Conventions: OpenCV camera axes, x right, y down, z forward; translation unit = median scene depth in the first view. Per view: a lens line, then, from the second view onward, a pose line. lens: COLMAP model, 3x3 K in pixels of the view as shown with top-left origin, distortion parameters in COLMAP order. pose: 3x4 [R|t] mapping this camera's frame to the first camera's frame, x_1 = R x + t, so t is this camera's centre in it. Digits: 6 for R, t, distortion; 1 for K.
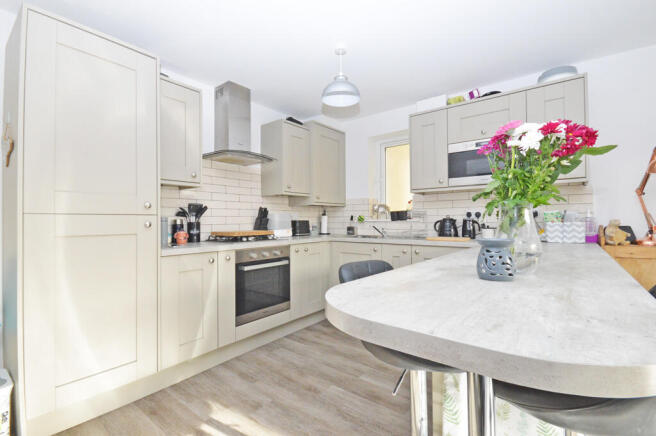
lens RADIAL K [[300.0, 0, 328.0], [0, 300.0, 218.0], [0, 0, 1]] dist [-0.000786, -0.000197]
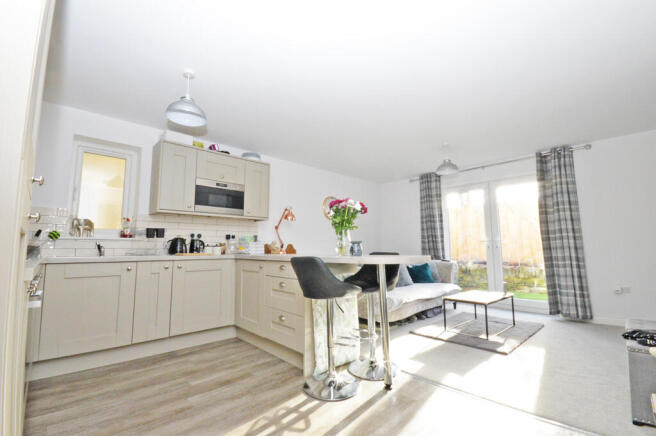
lens RADIAL K [[289.3, 0, 328.0], [0, 289.3, 218.0], [0, 0, 1]] dist [-0.010198, -0.000790]
pose [[0.142118, 0.109915, 0.983728, -0.785219], [-0.000739, 0.993827, -0.110937, 0.060688], [-0.989849, 0.015039, 0.141322, 0.342611]]
